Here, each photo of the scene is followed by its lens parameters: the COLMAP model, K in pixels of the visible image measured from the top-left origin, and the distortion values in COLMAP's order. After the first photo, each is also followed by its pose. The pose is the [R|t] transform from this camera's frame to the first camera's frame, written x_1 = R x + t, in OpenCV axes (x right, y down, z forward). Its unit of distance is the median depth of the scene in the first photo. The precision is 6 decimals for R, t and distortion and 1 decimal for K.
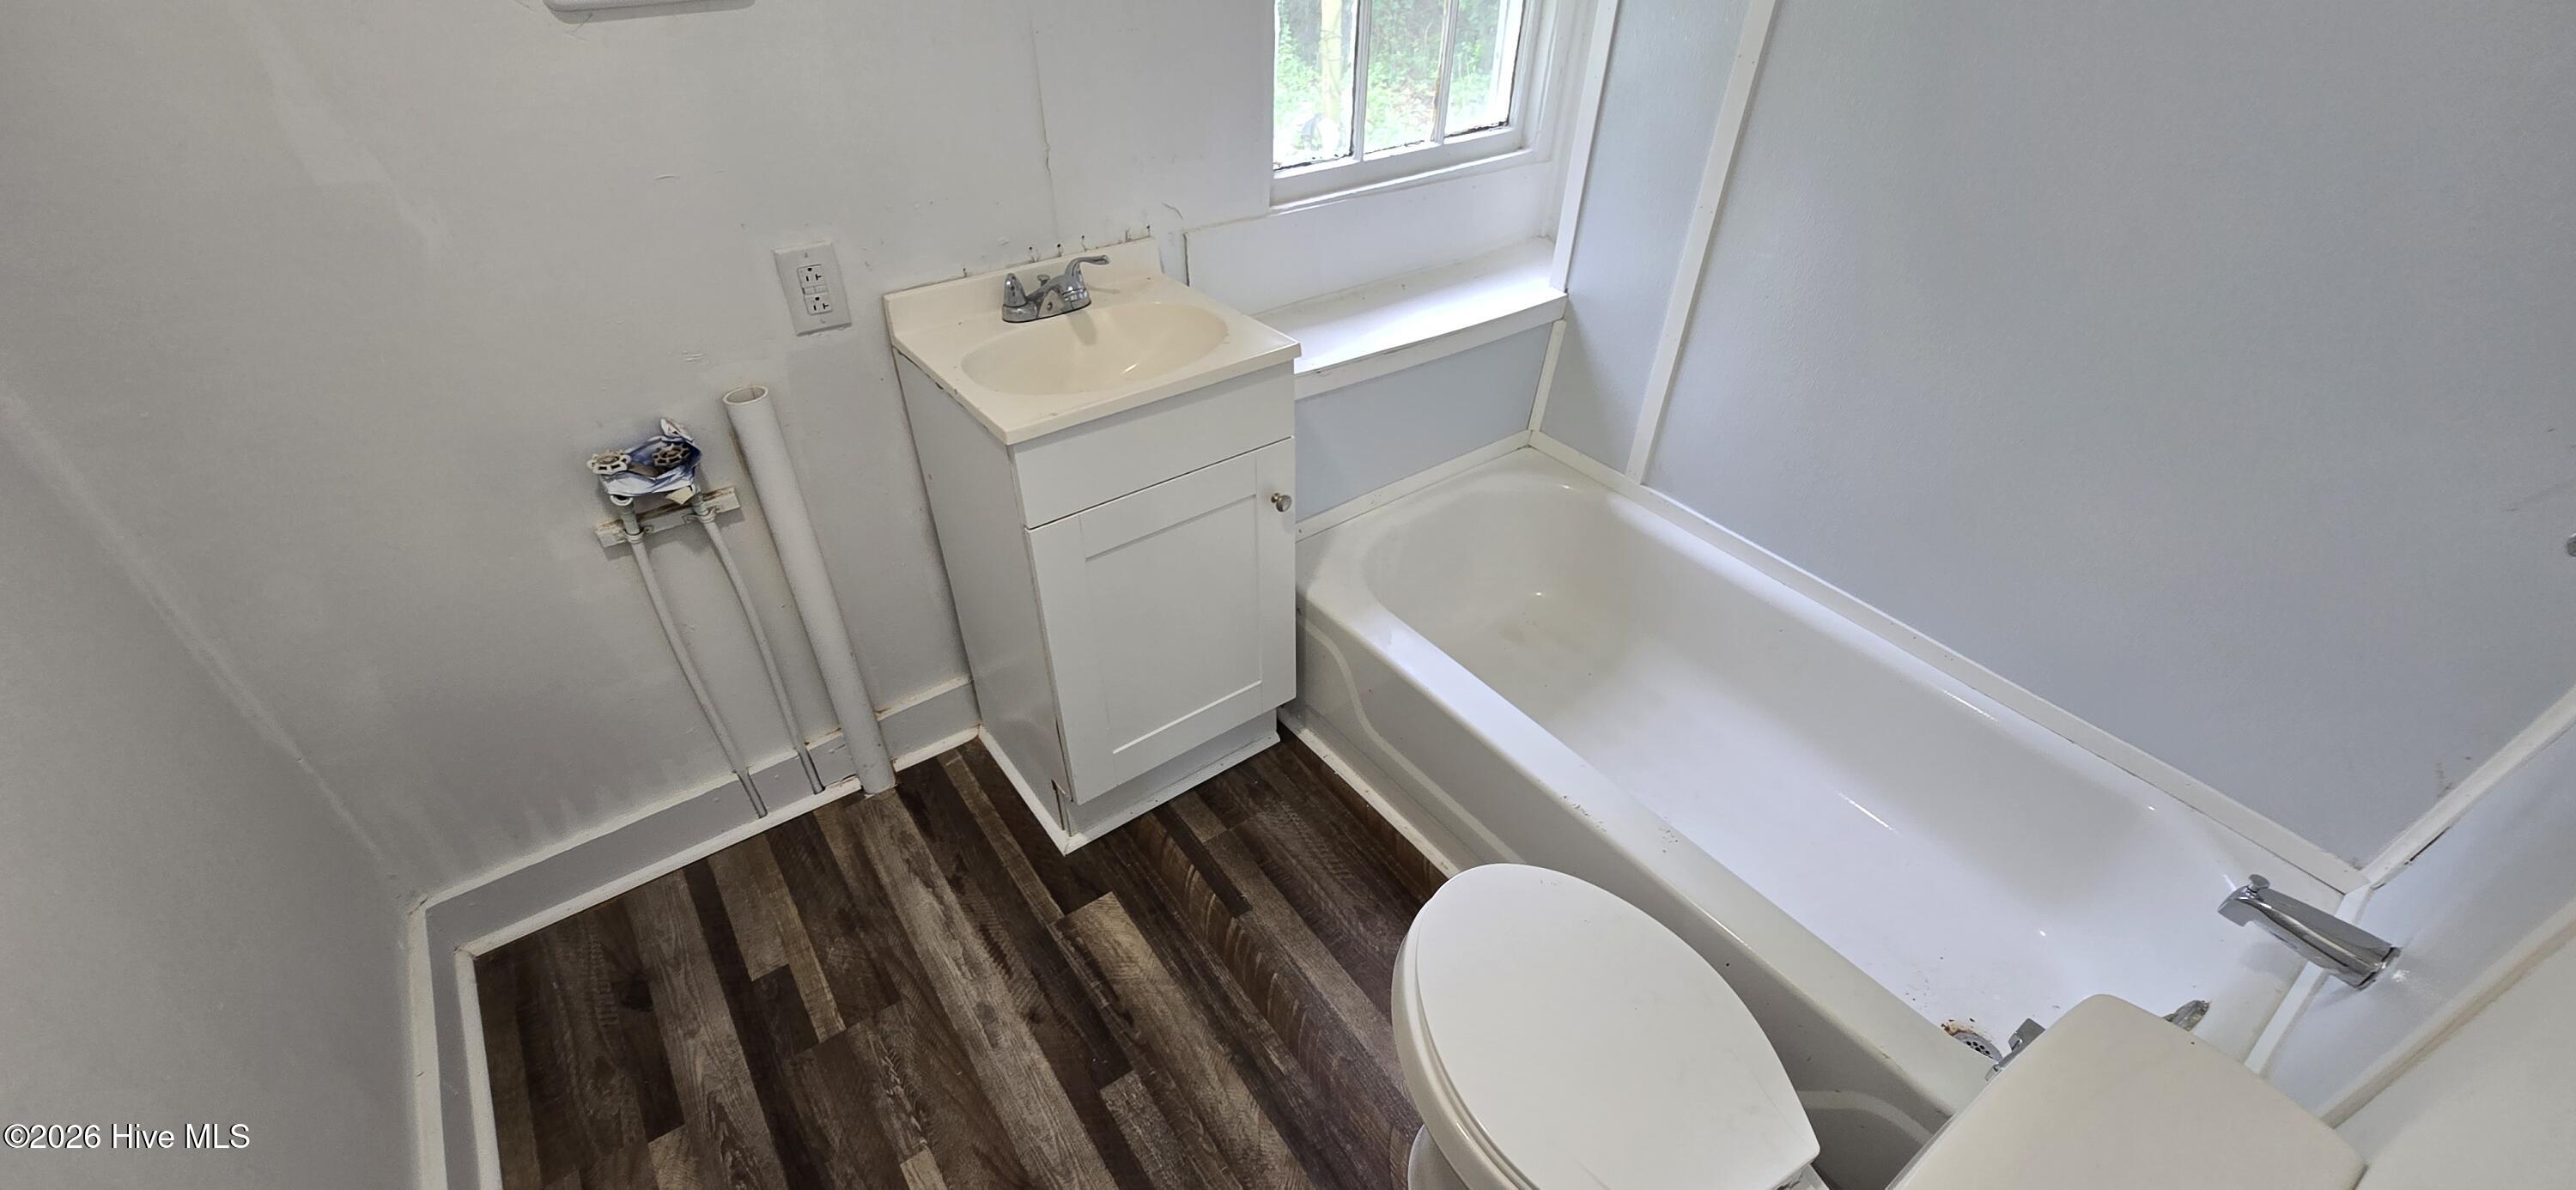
lens RADIAL K [[1051.0, 0, 1272.3], [0, 1051.0, 612.2], [0, 0, 1]] dist [-0.002201, 0.000716]
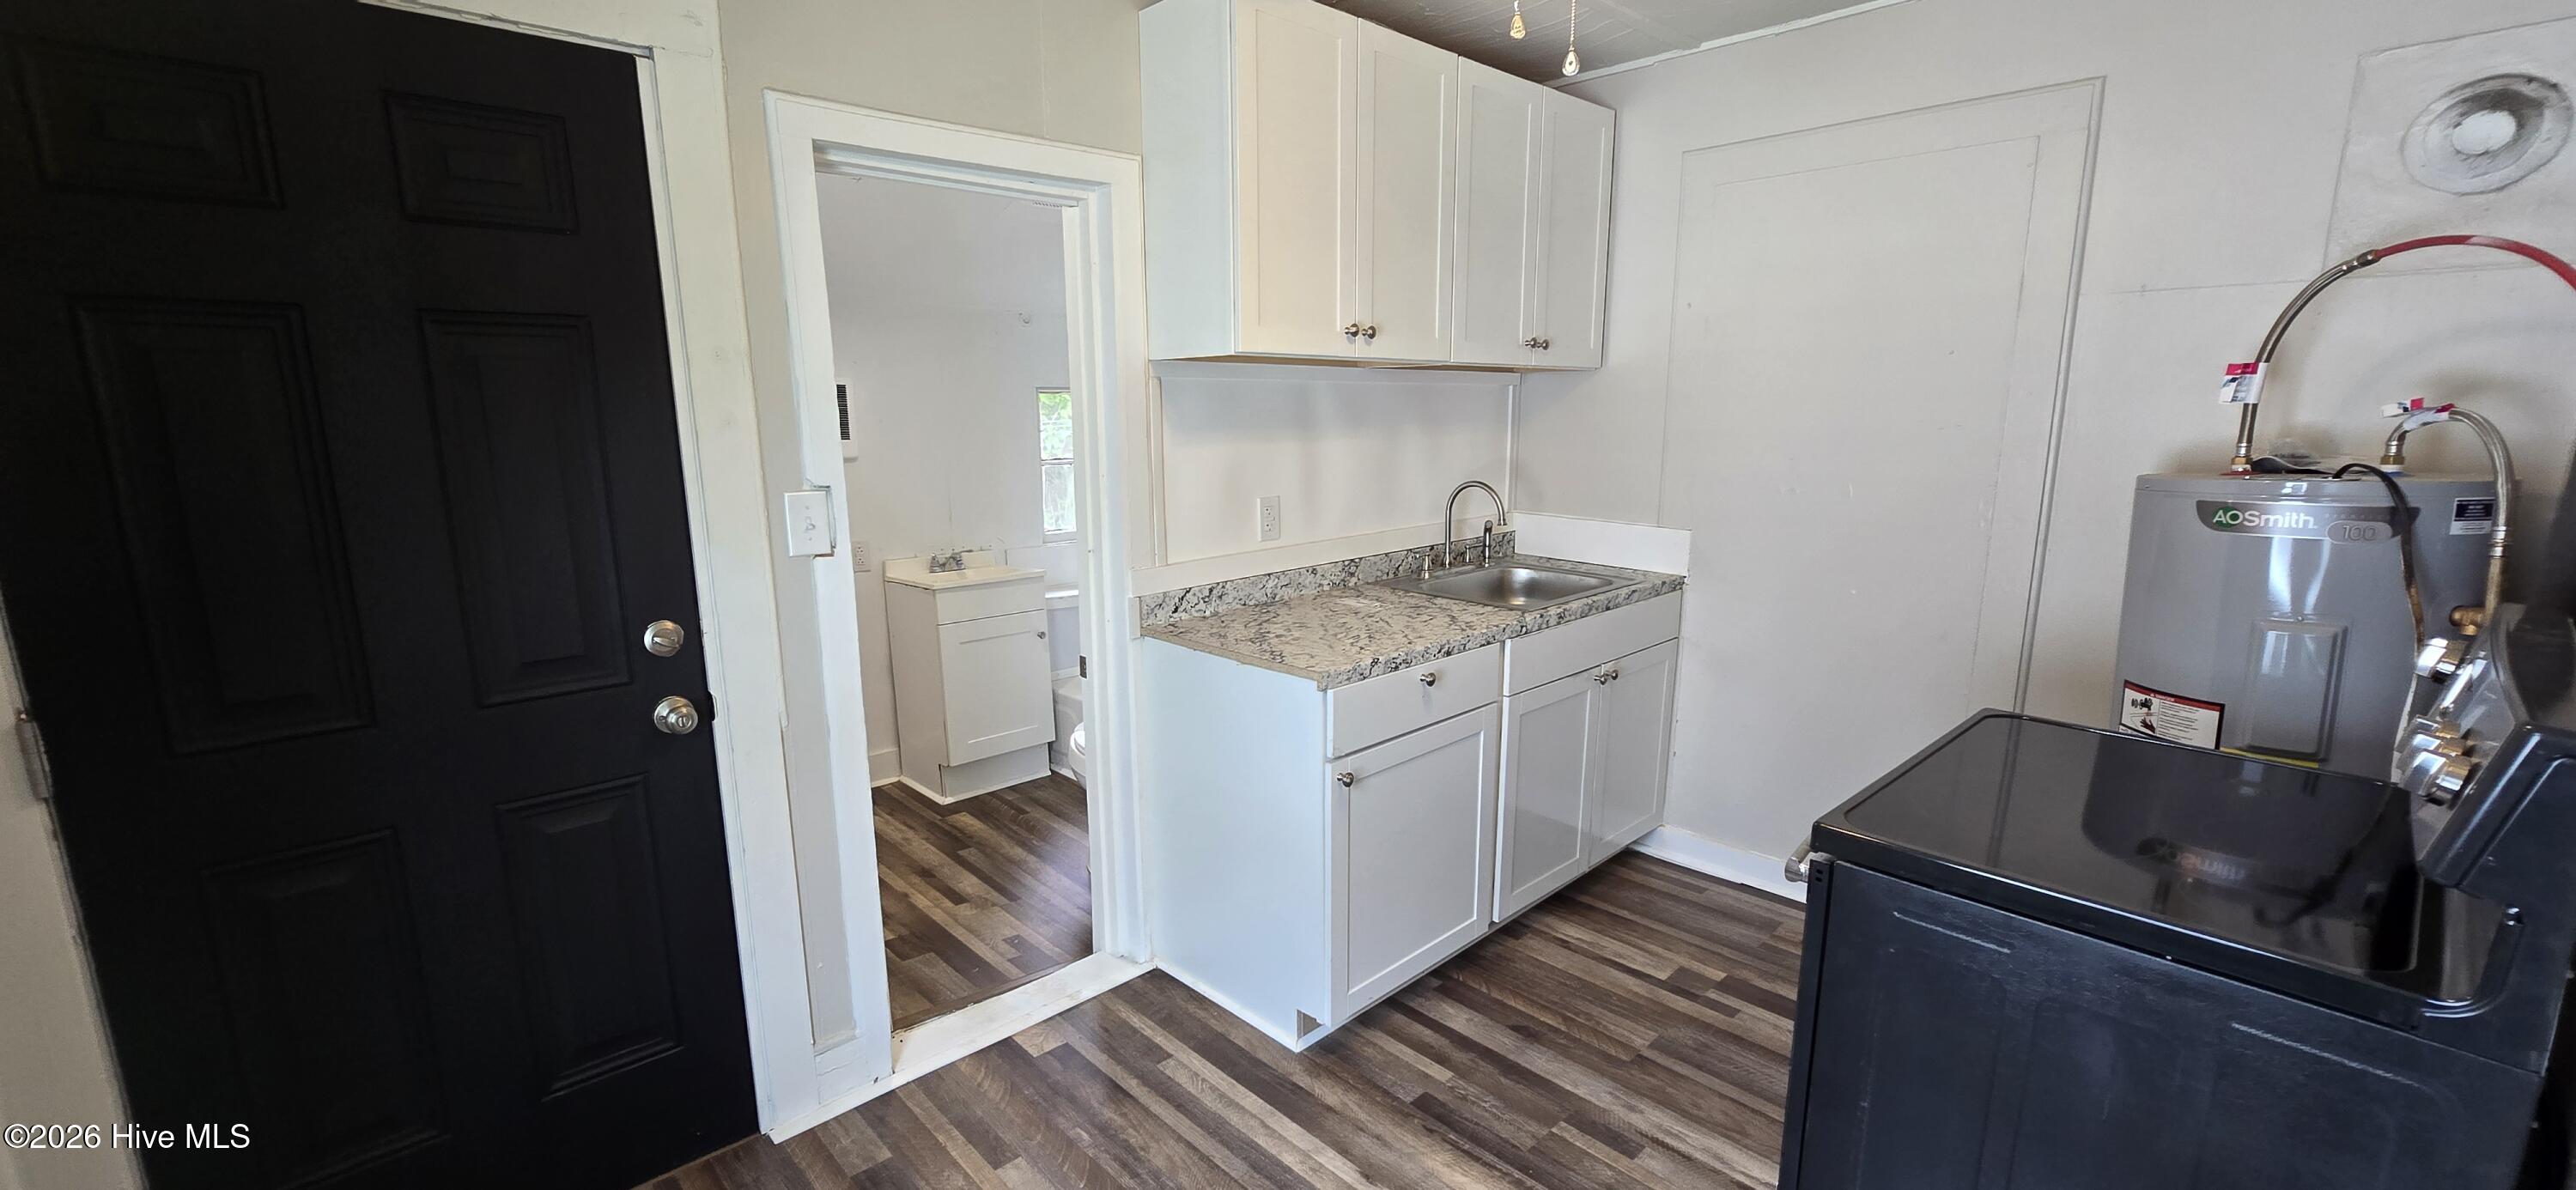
lens RADIAL K [[1051.0, 0, 1274.4], [0, 1051.0, 597.6], [0, 0, 1]] dist [-0.002201, 0.000716]
pose [[0.990104, -0.040878, 0.134248, 0.205553], [0.099455, 0.879312, -0.465747, 0.948420], [-0.099007, 0.474489, 0.874676, -1.163210]]
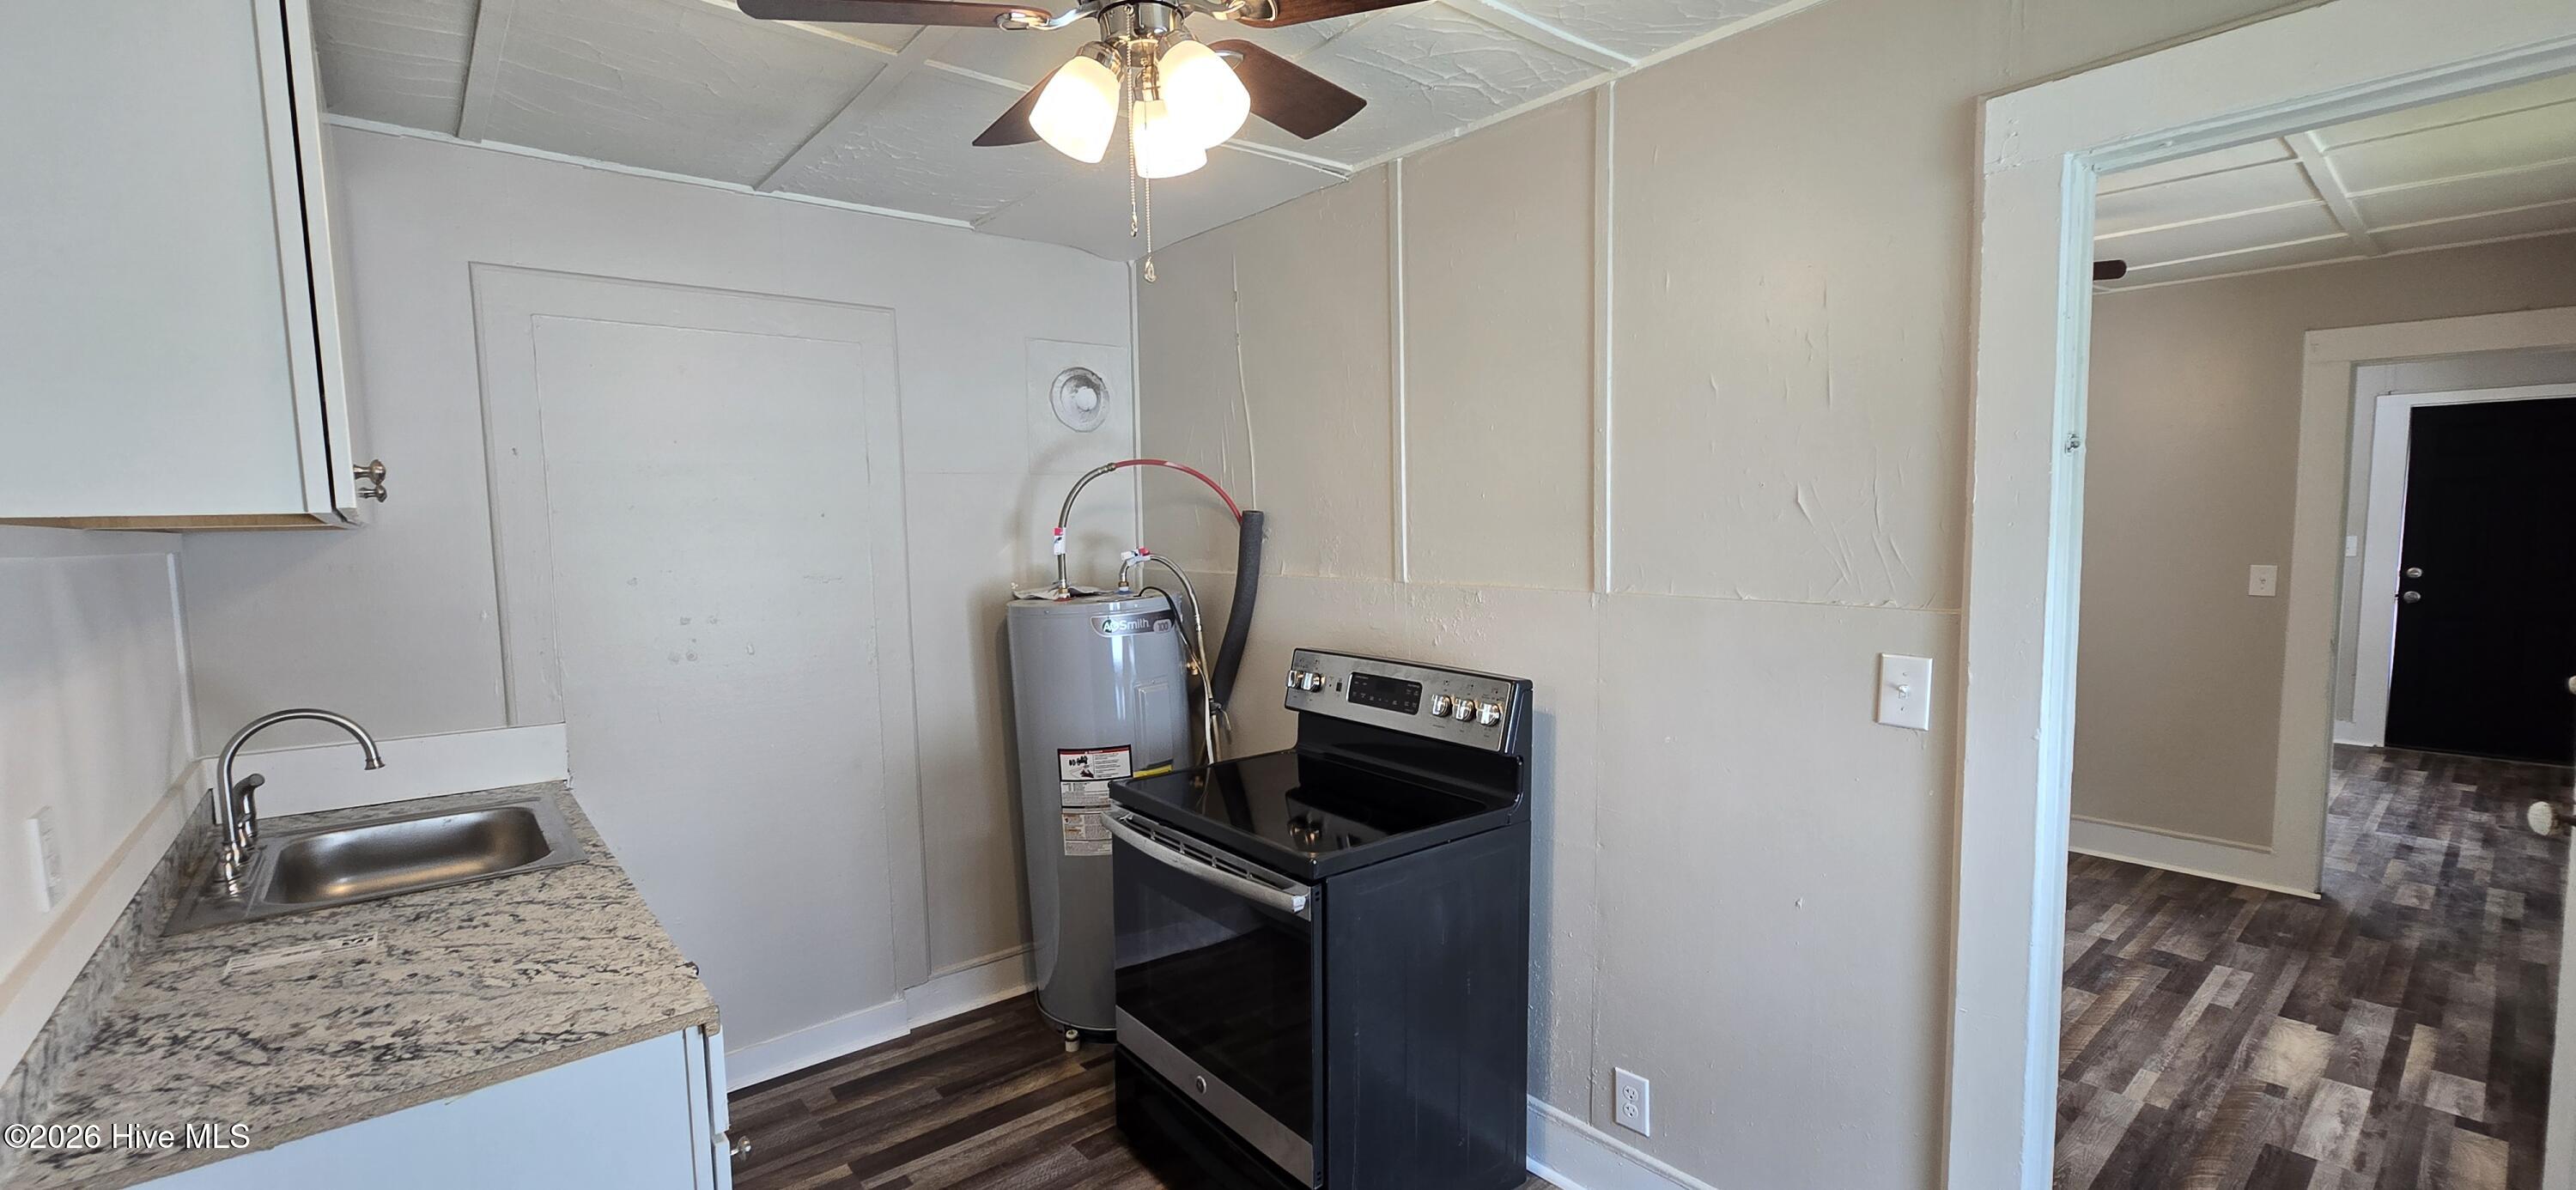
lens RADIAL K [[1051.0, 0, 1276.4], [0, 1051.0, 603.5], [0, 0, 1]] dist [-0.002201, 0.000716]
pose [[-0.070659, -0.088281, 0.993586, -0.346488], [0.639093, 0.760776, 0.113045, 0.426173], [-0.765876, 0.642982, 0.002664, -0.588494]]
